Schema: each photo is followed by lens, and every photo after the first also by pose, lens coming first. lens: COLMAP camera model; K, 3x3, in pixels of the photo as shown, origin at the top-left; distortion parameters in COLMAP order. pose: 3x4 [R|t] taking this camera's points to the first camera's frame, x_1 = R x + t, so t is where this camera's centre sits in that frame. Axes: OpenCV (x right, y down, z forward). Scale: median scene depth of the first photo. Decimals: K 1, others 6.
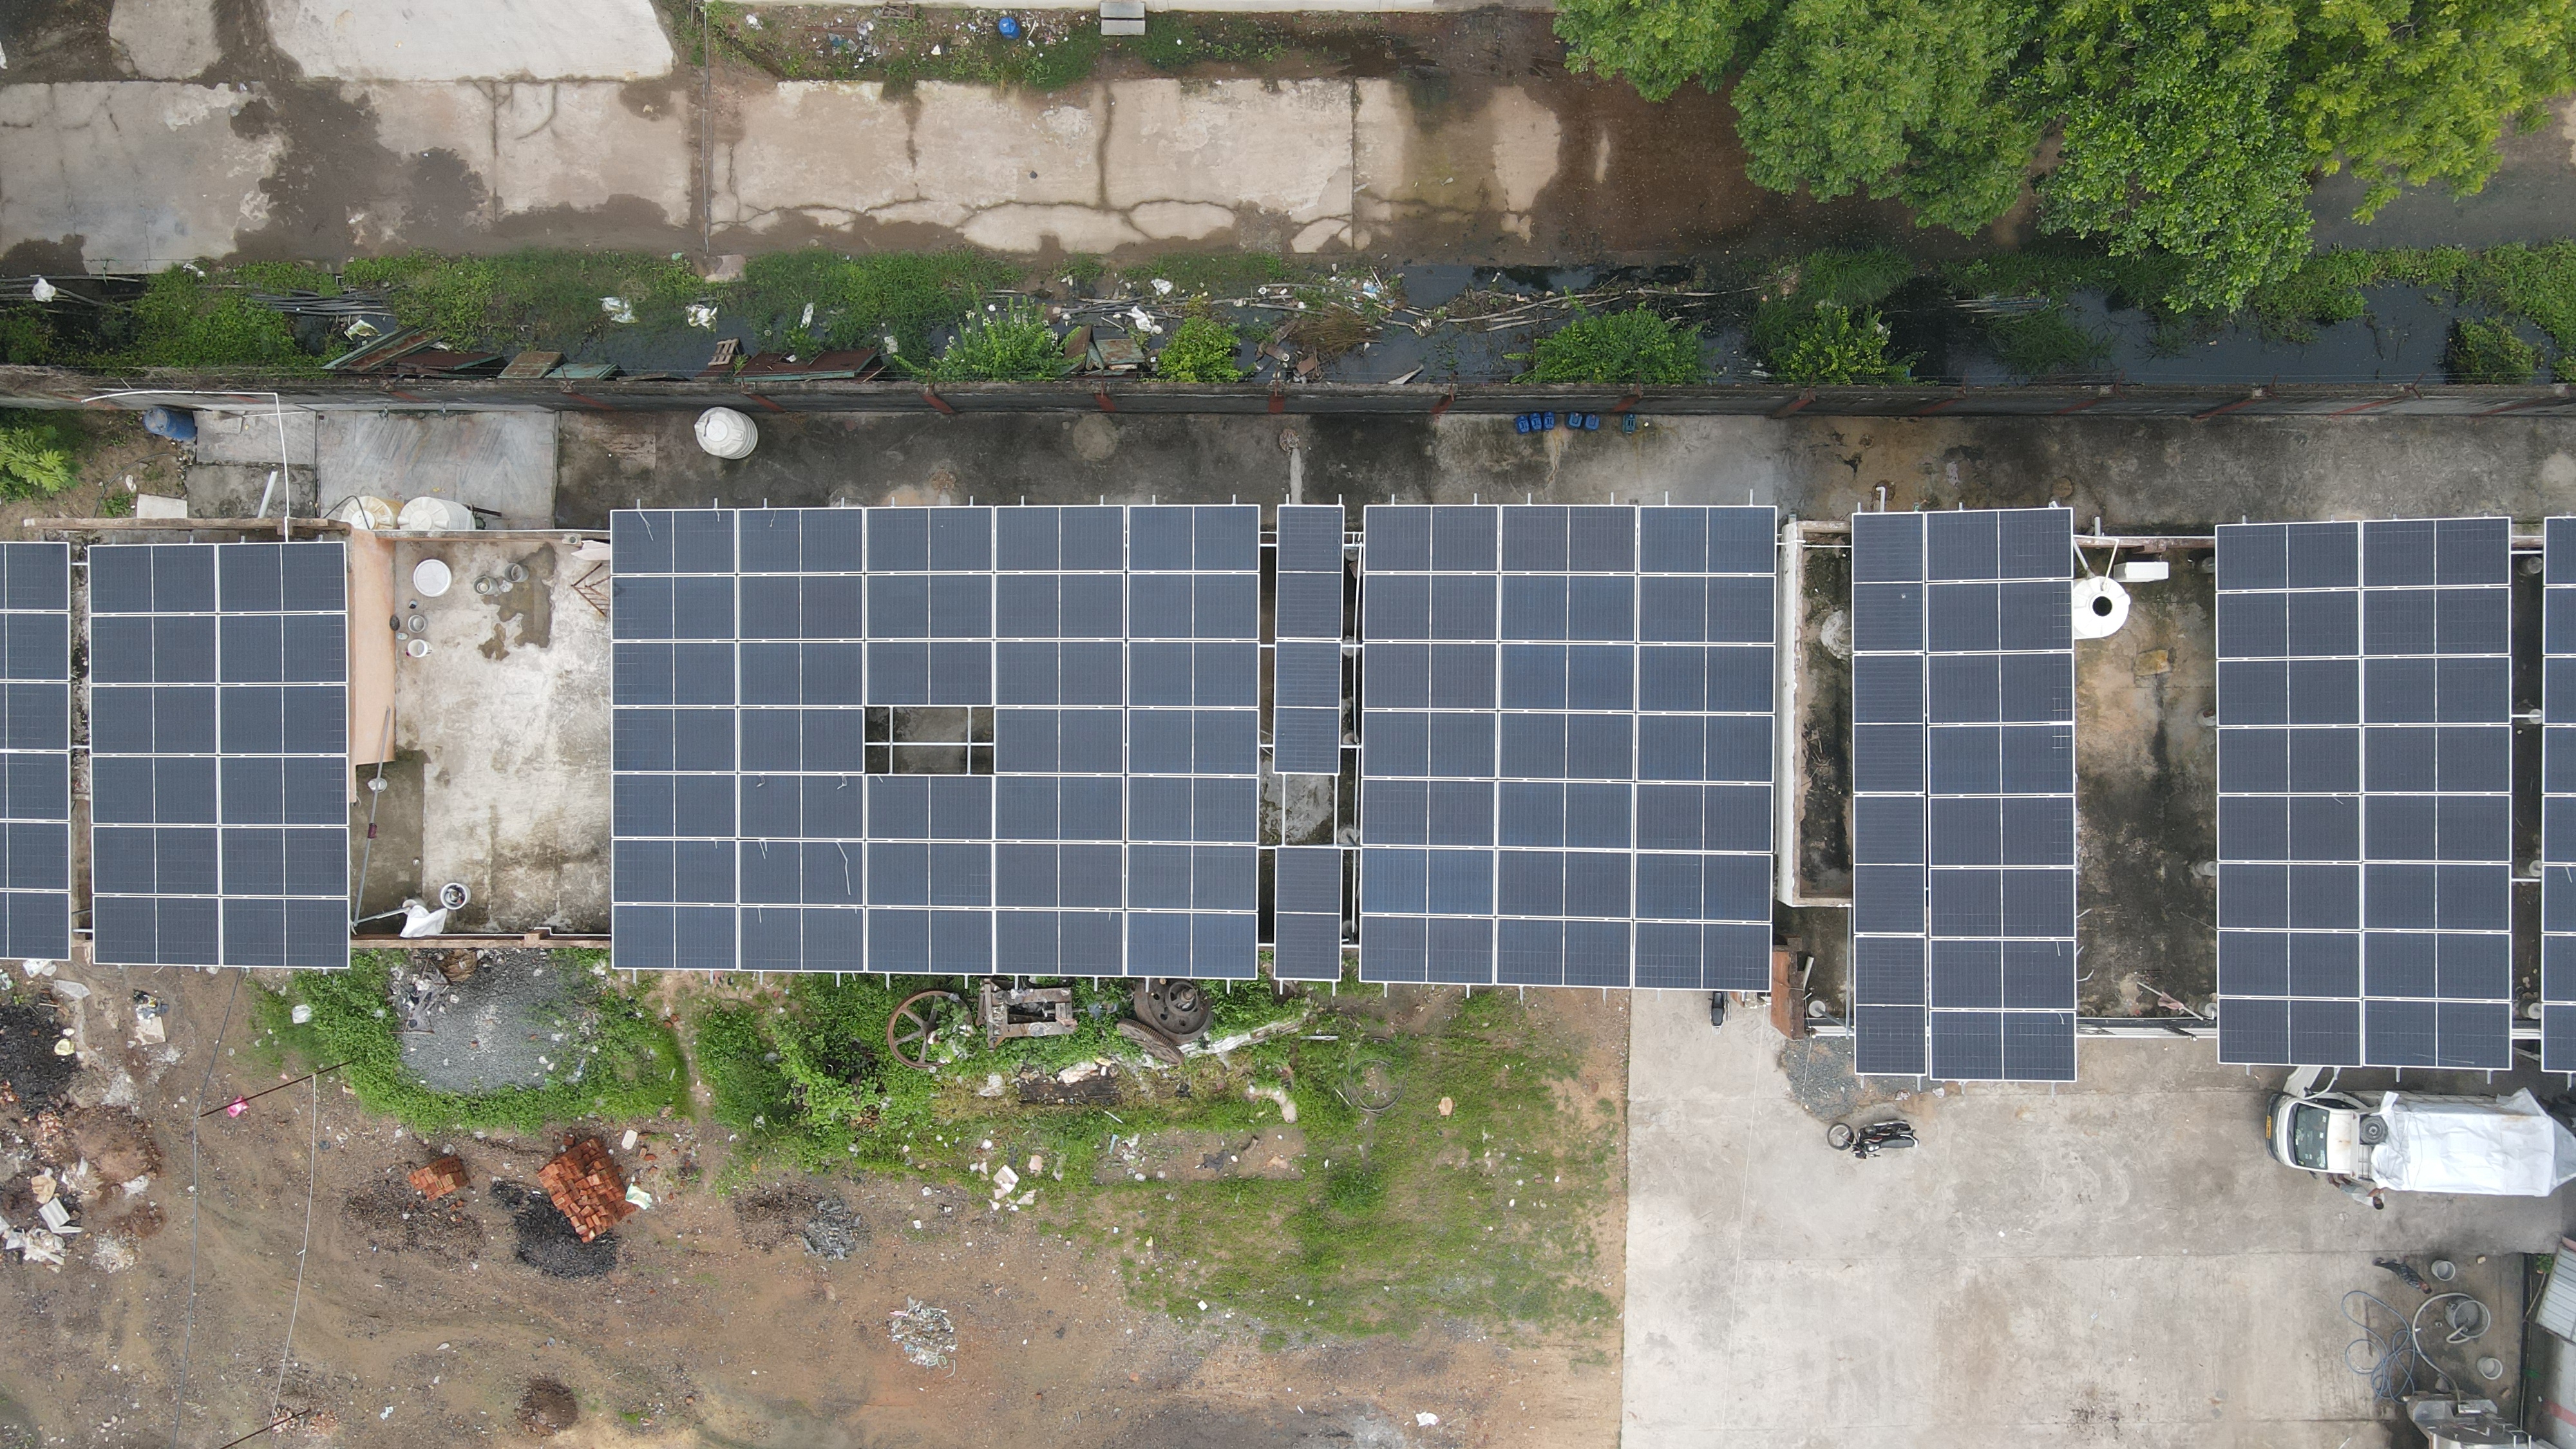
lens RADIAL K [[1905.6, 0, 1292.2], [0, 1905.6, 713.3], [0, 0, 1]] dist [-0.007050, 0.034248]
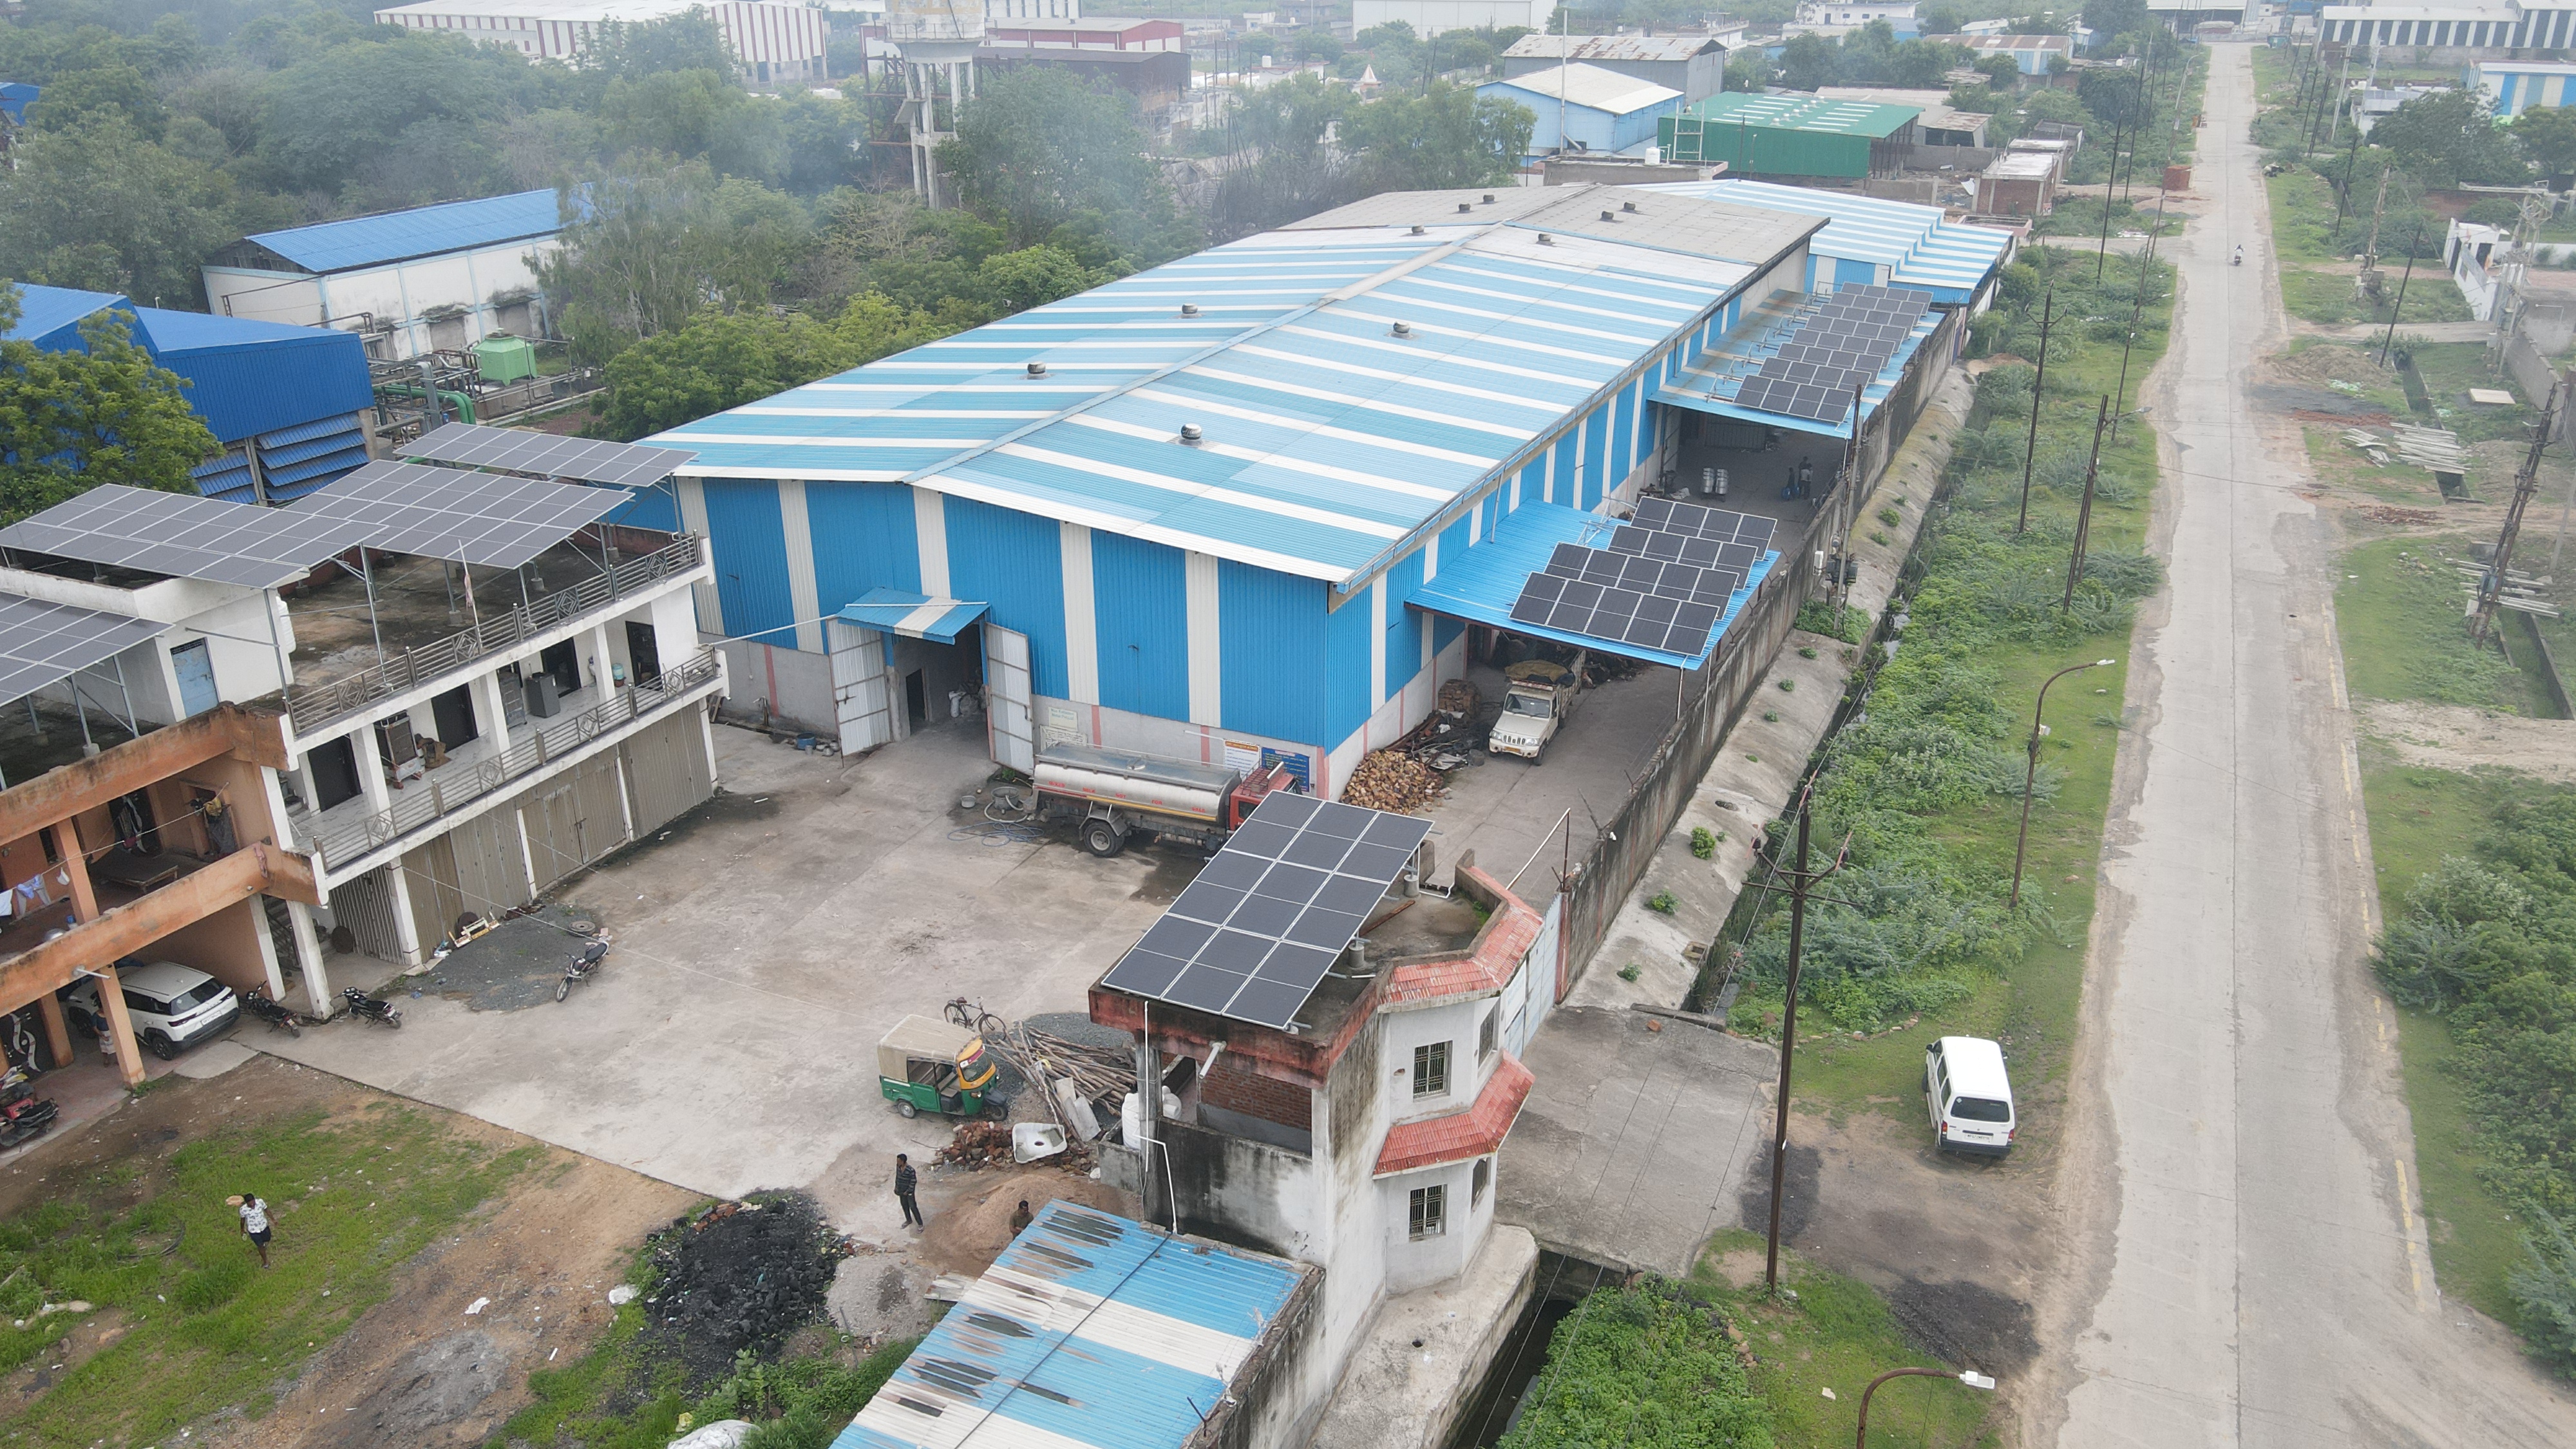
lens RADIAL K [[1905.6, 0, 1297.0], [0, 1905.6, 733.5], [0, 0, 1]] dist [-0.007050, 0.034248]
pose [[0.406986, -0.363075, 0.838176, -0.406135], [0.913265, 0.144047, -0.381049, 1.000719], [0.017613, 0.920558, 0.390209, 0.438309]]
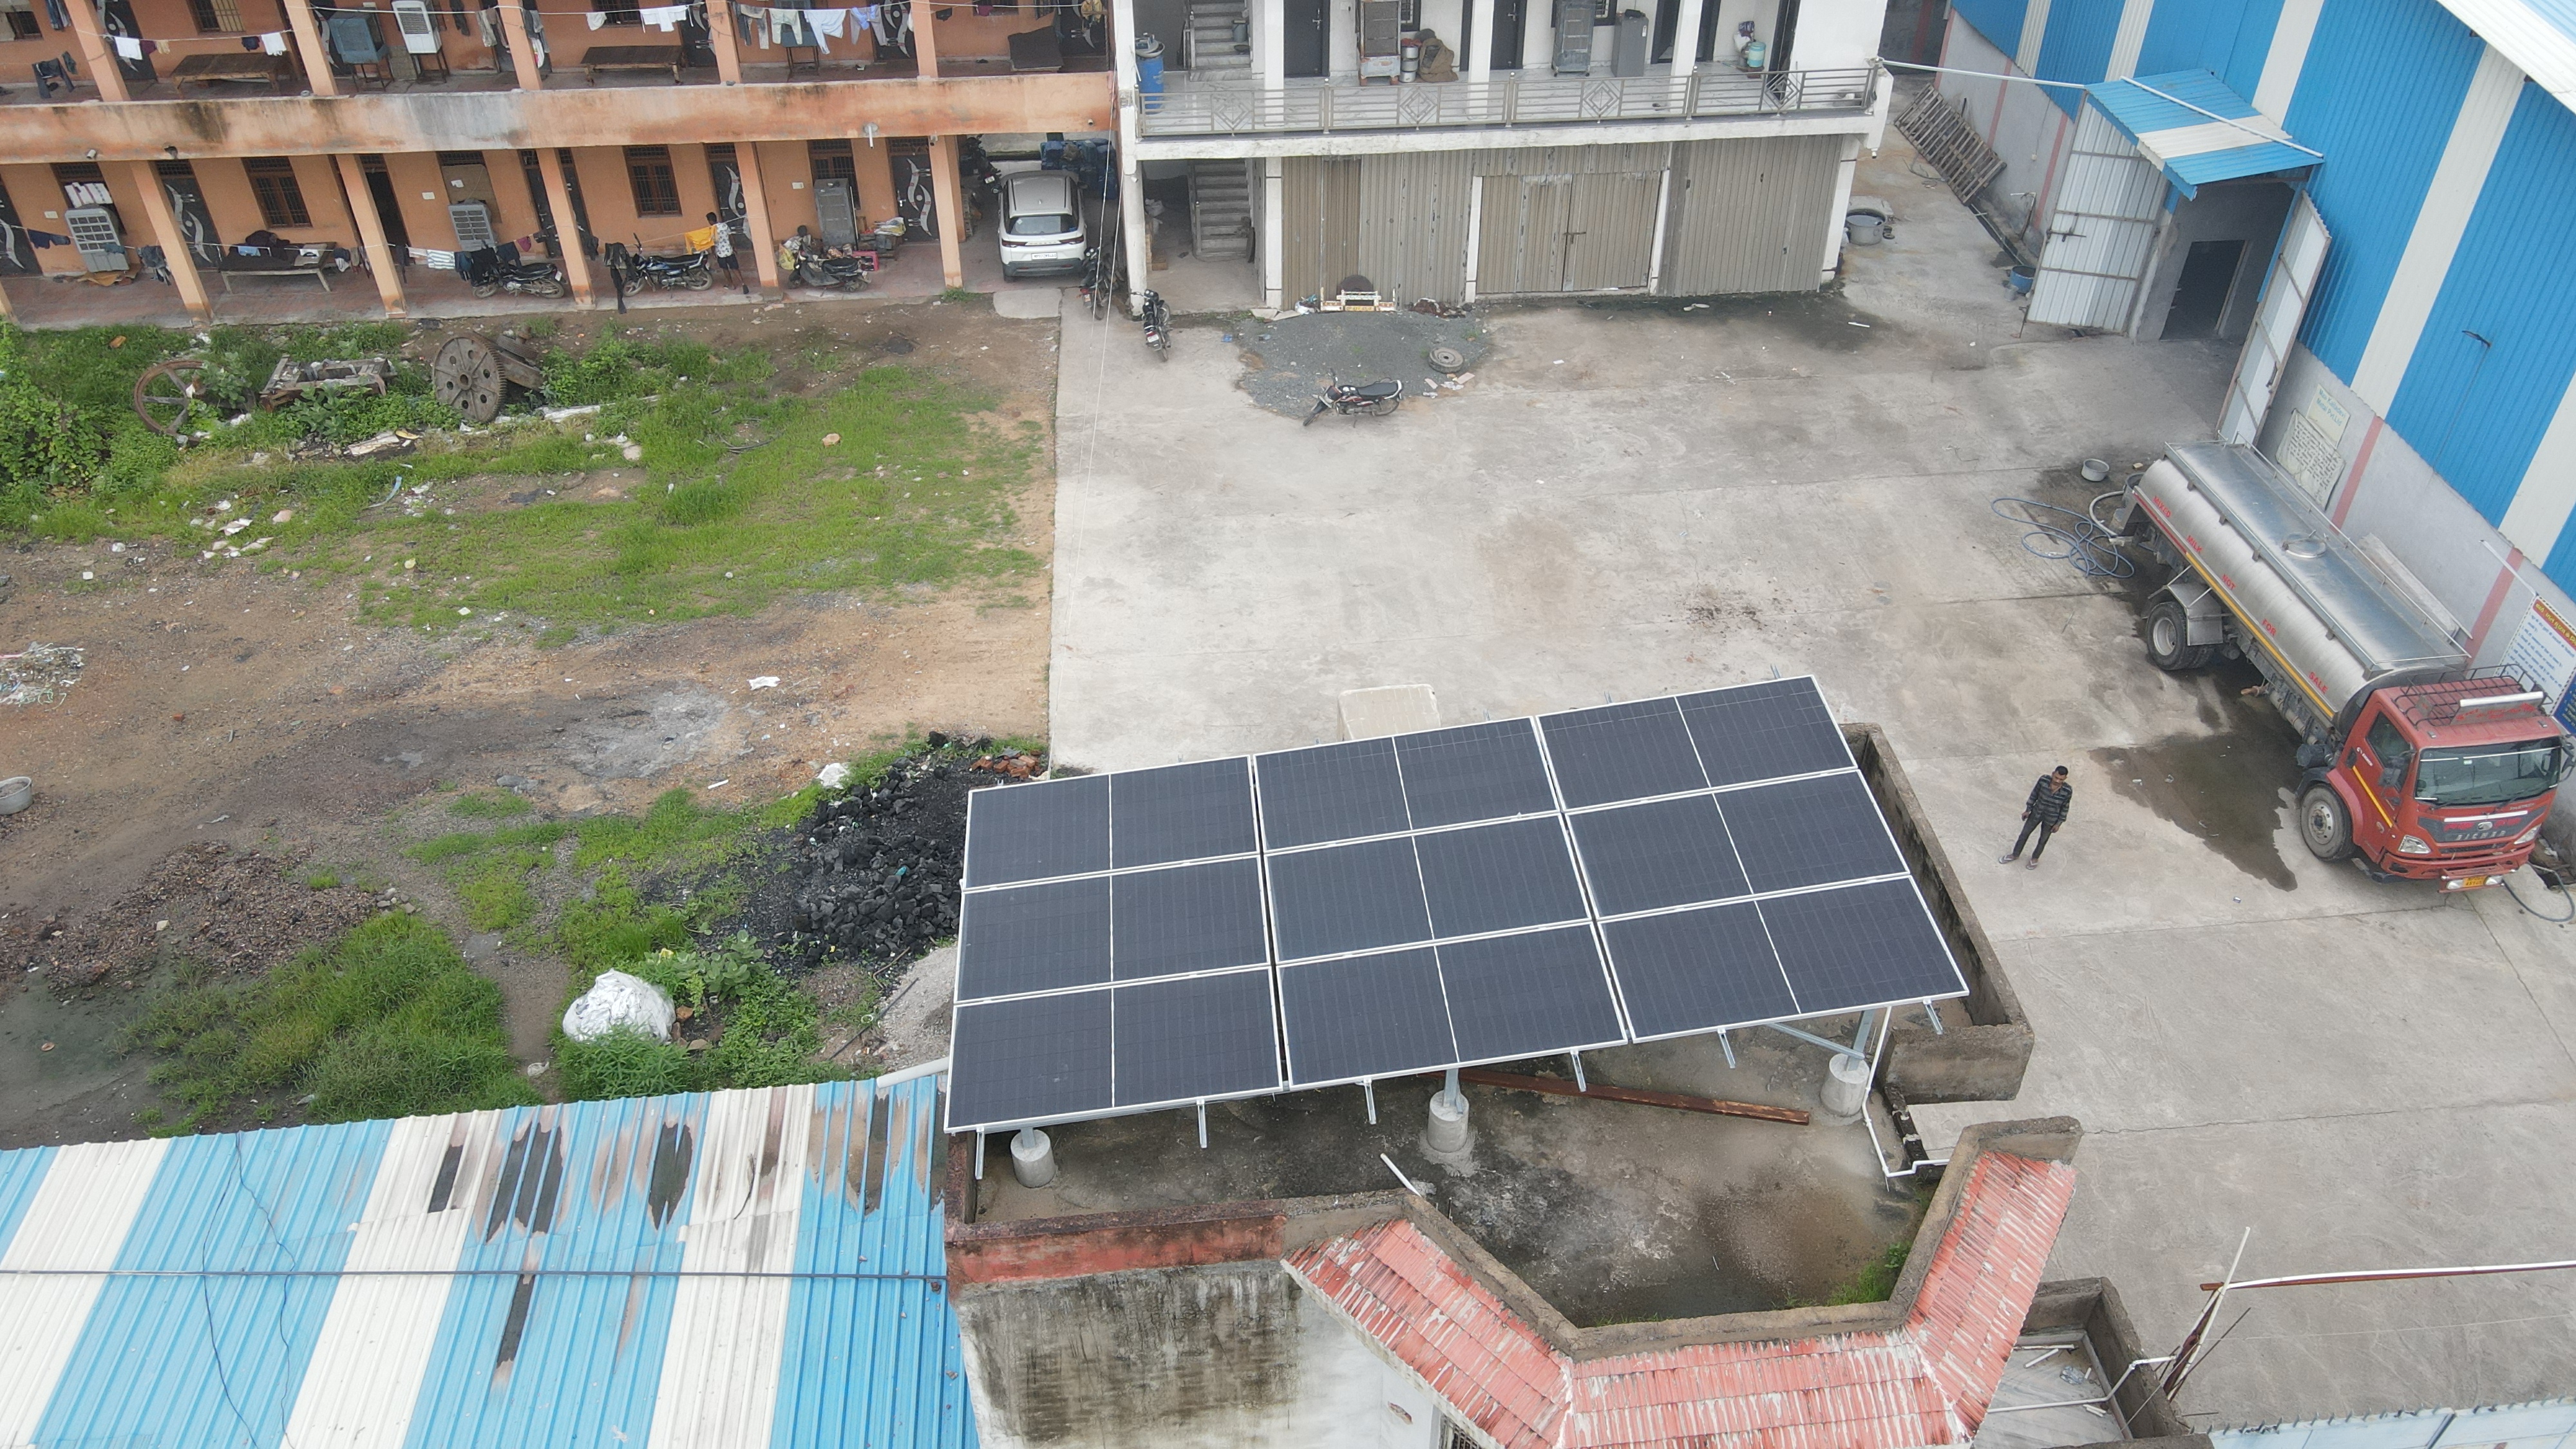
lens RADIAL K [[1905.6, 0, 1292.2], [0, 1905.6, 716.9], [0, 0, 1]] dist [-0.007050, 0.034248]
pose [[0.994907, -0.061657, 0.079738, 0.203492], [0.100793, 0.614701, -0.782294, 0.931227], [-0.000781, 0.786347, 0.617785, 0.594663]]
